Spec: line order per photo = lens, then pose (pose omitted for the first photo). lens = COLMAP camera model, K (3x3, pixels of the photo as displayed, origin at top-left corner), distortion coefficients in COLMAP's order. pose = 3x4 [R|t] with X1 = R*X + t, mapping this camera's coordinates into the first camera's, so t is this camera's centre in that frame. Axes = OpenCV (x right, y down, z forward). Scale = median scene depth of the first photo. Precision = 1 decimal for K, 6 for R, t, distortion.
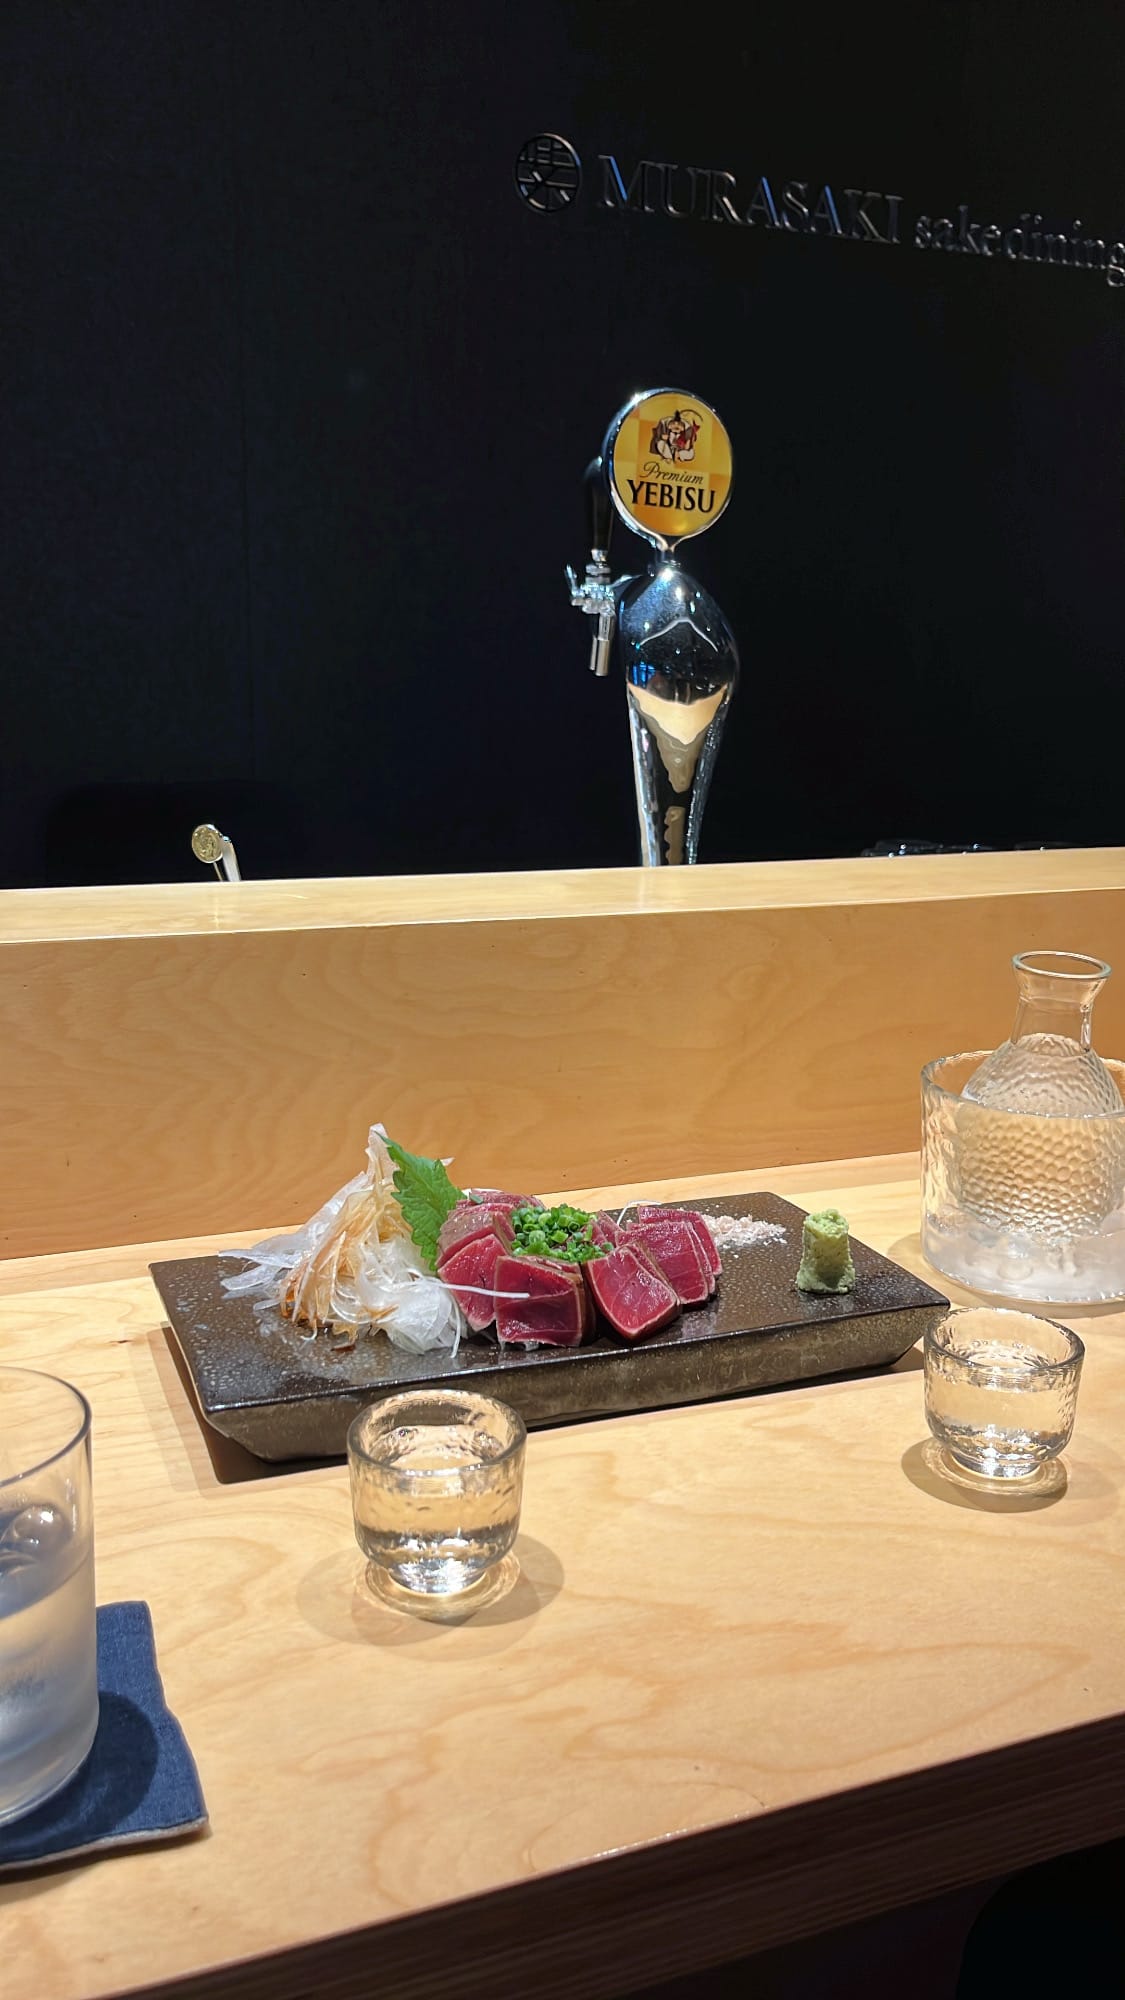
lens RADIAL K [[1622.6, 0, 560.8], [0, 1622.6, 1012.5], [0, 0, 1]] dist [0.046703, -0.043109]
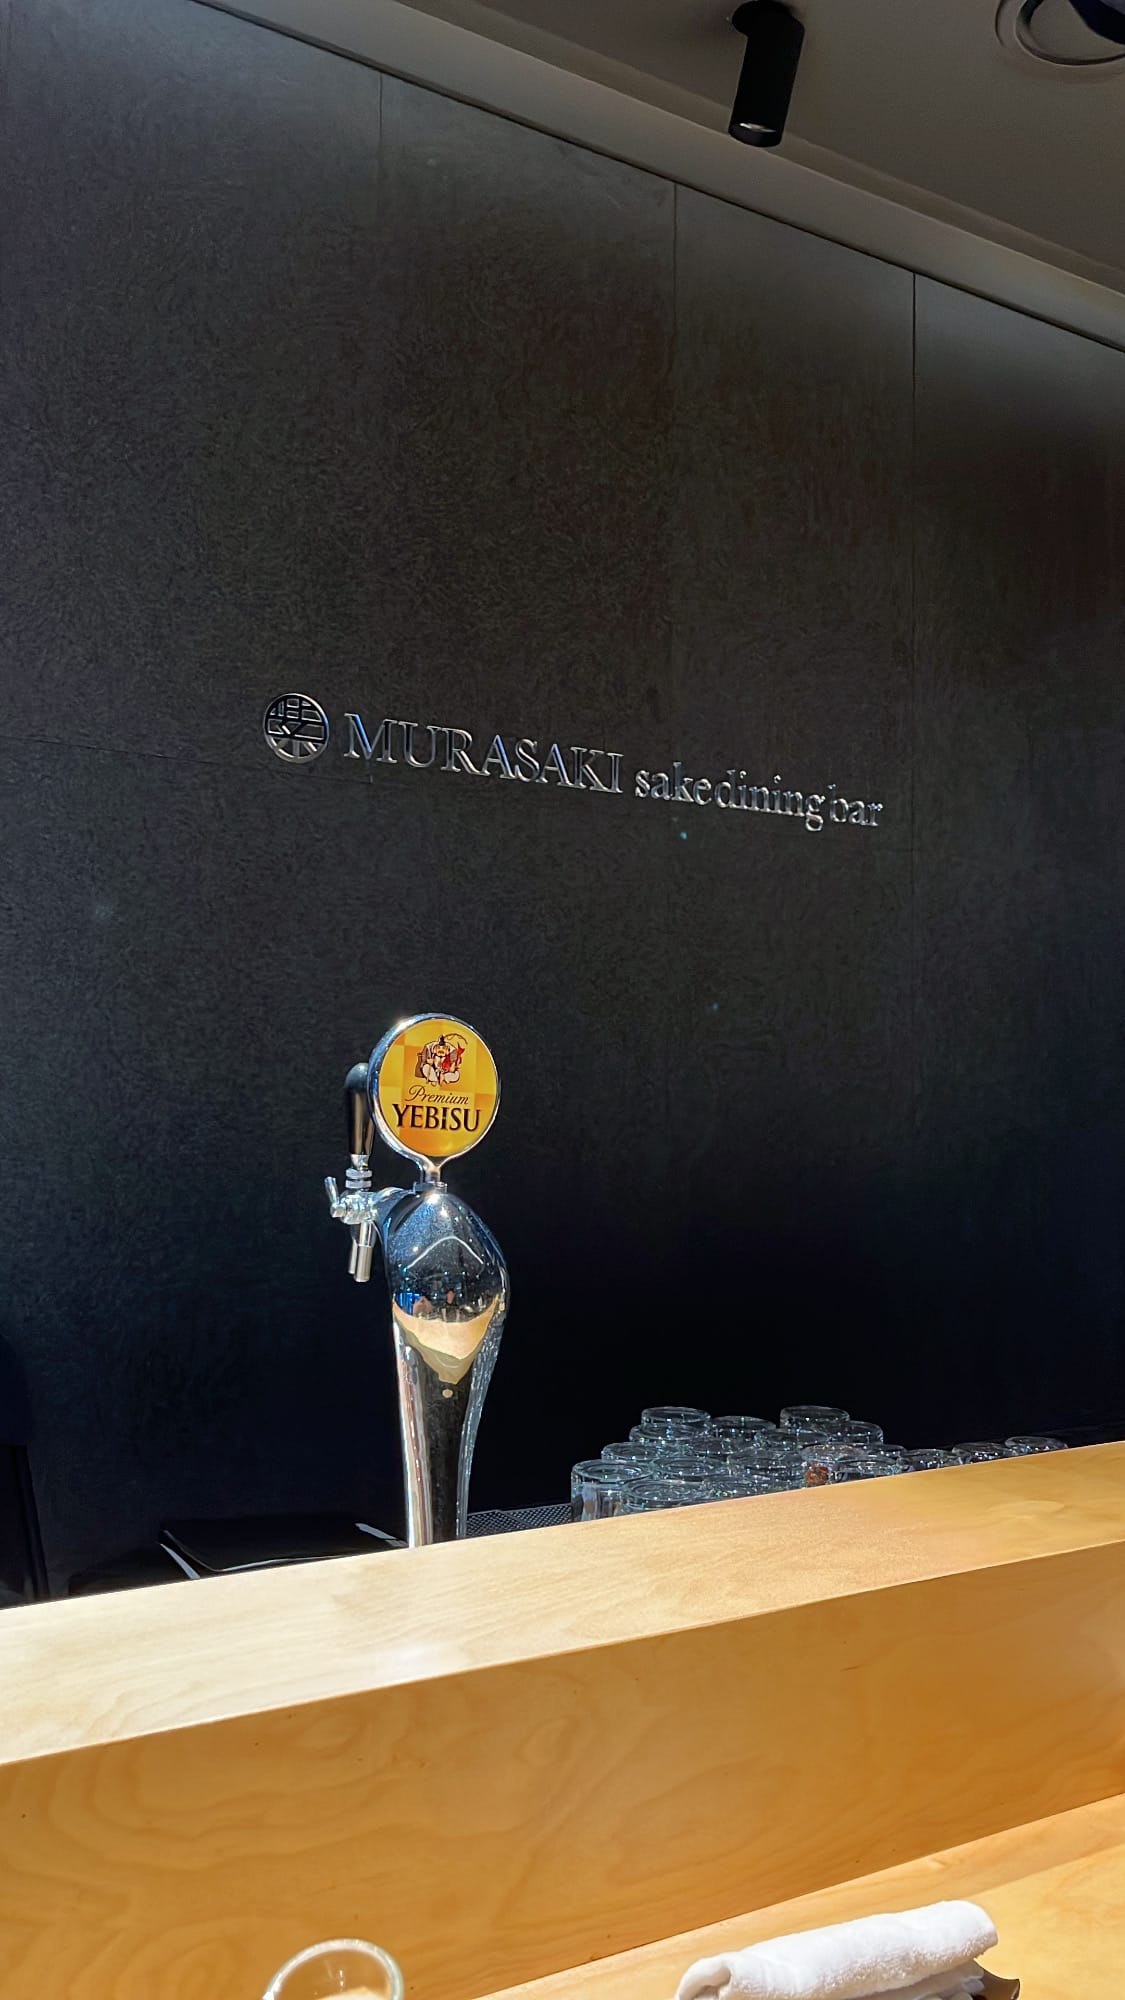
lens RADIAL K [[1622.6, 0, 562.9], [0, 1622.6, 982.4], [0, 0, 1]] dist [0.046703, -0.043109]
pose [[0.986033, 0.011227, 0.166173, -0.020761], [0.034145, 0.962907, -0.267664, -0.128369], [-0.163014, 0.269599, 0.949075, 0.034519]]
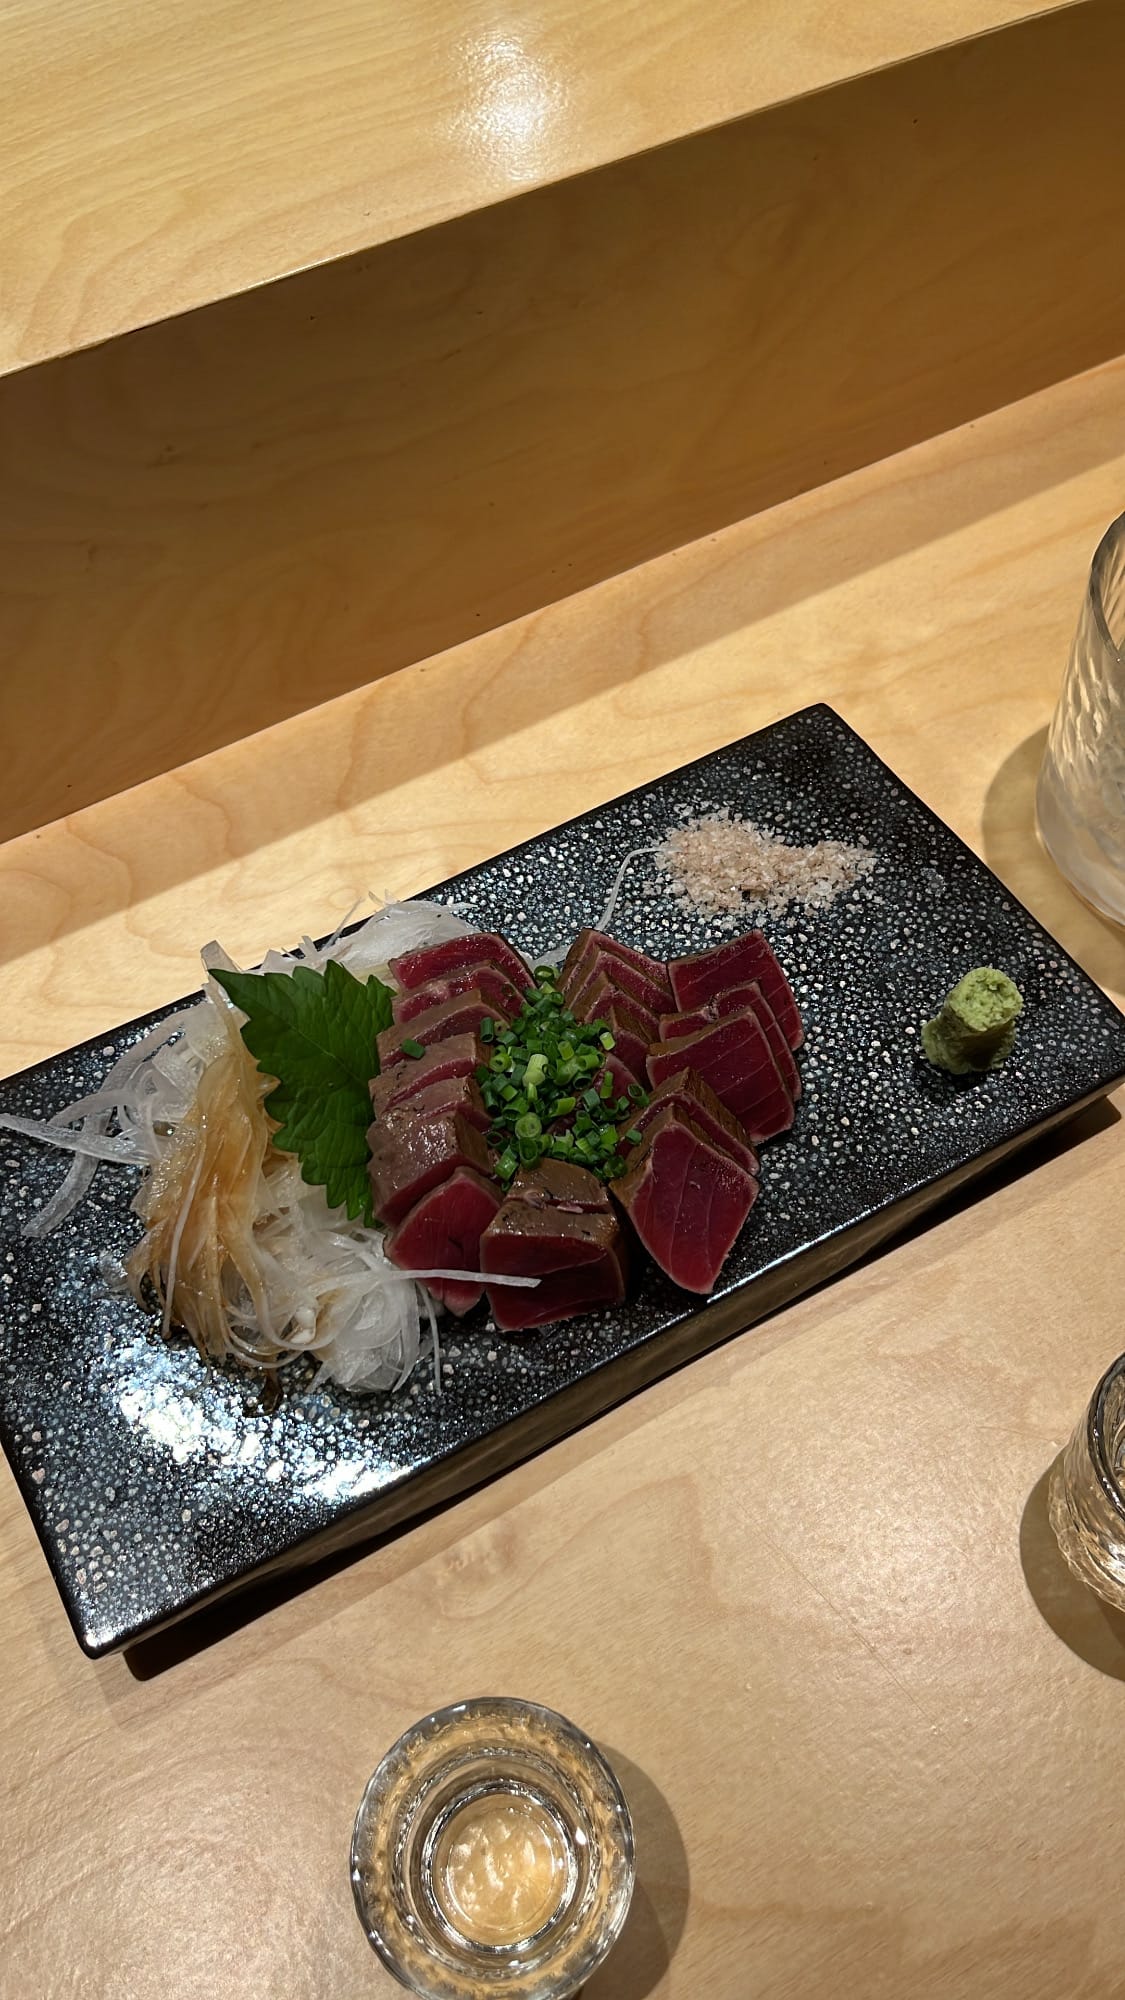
lens RADIAL K [[1622.6, 0, 565.3], [0, 1622.6, 982.8], [0, 0, 1]] dist [0.046703, -0.043109]
pose [[0.988183, -0.142435, 0.056629, -0.014689], [0.062222, 0.710403, 0.701039, -0.169387], [-0.140082, -0.689232, 0.710871, 0.318520]]
